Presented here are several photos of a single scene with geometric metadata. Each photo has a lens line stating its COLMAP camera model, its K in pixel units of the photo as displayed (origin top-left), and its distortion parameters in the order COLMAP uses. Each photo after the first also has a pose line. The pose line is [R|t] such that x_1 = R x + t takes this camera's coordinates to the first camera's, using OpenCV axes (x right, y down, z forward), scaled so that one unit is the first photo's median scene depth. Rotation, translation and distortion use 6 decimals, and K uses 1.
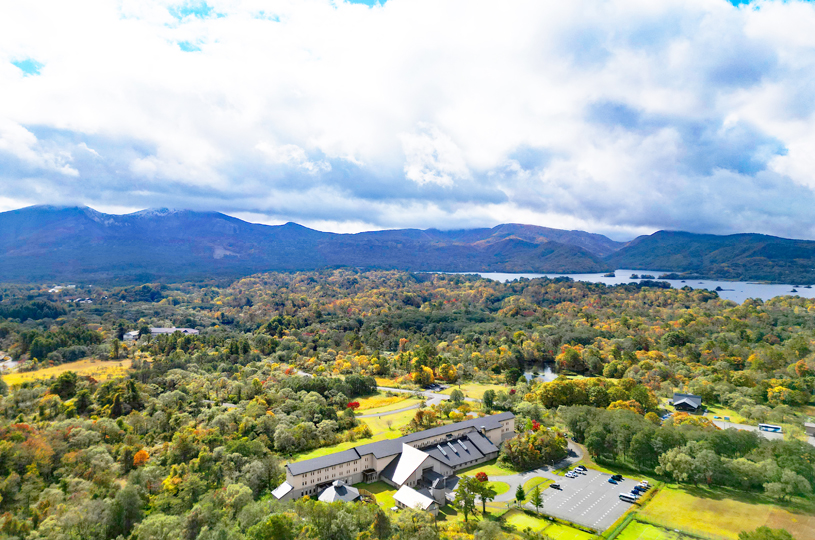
lens RADIAL K [[584.9, 0, 407.5], [0, 584.9, 229.8], [0, 0, 1]] dist [0.087402, -0.081011]
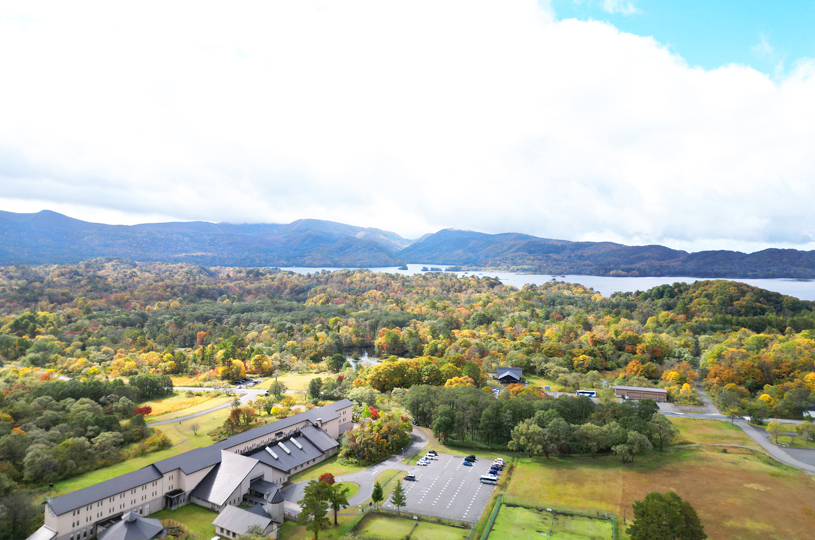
lens RADIAL K [[584.9, 0, 407.5], [0, 584.9, 229.8], [0, 0, 1]] dist [0.087402, -0.081011]
pose [[0.939704, 0.015233, 0.341650, -0.036456], [-0.016055, 0.999871, -0.000423, 0.053991], [-0.341613, -0.005088, 0.939827, 0.145632]]
